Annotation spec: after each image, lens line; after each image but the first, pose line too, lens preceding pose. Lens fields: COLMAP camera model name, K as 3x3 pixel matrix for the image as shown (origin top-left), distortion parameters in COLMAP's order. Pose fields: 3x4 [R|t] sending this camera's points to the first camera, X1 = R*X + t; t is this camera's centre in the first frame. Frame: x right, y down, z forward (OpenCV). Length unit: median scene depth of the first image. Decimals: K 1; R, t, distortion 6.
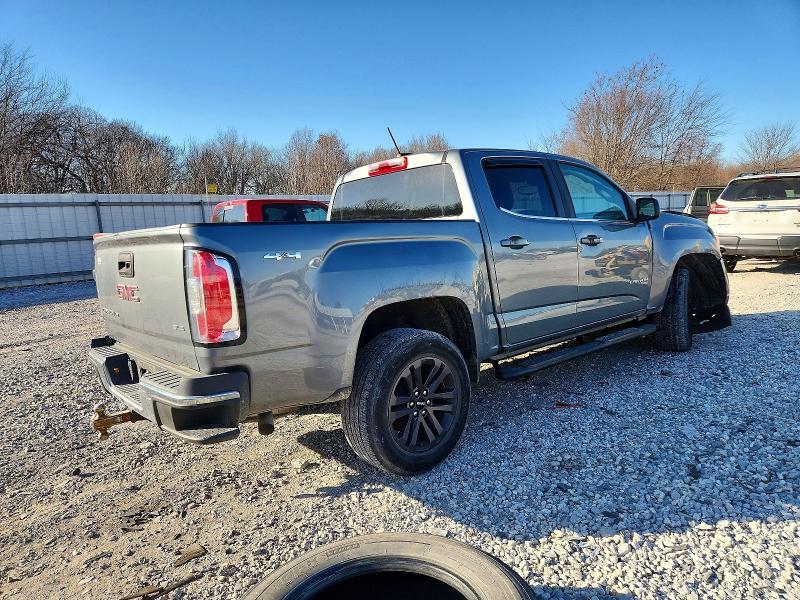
lens RADIAL K [[629.9, 0, 400.0], [0, 629.9, 300.0], [0, 0, 1]] dist [0.005609, 0.011007]
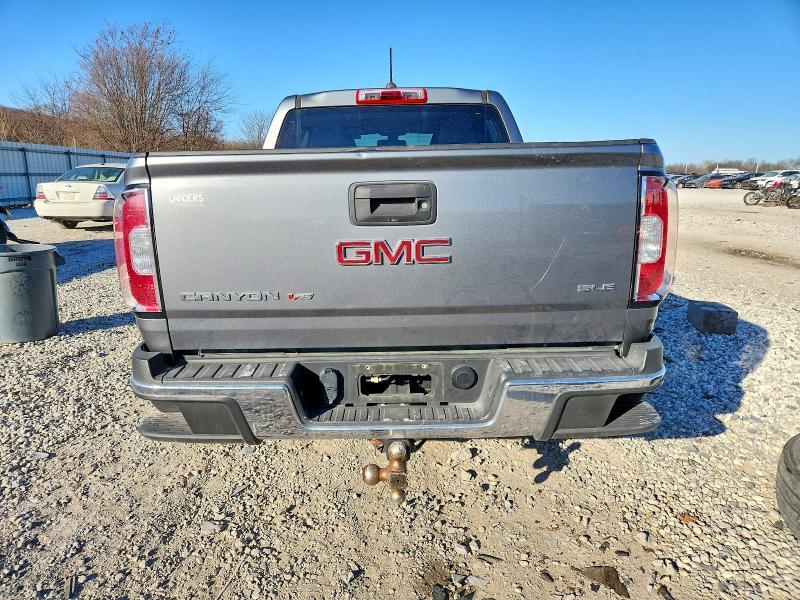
lens RADIAL K [[629.9, 0, 400.0], [0, 629.9, 300.0], [0, 0, 1]] dist [0.005609, 0.011007]
pose [[0.563954, -0.101316, 0.819568, -0.232190], [0.076634, 0.994584, 0.070219, 0.000024], [-0.822243, 0.023206, 0.568663, 0.167221]]
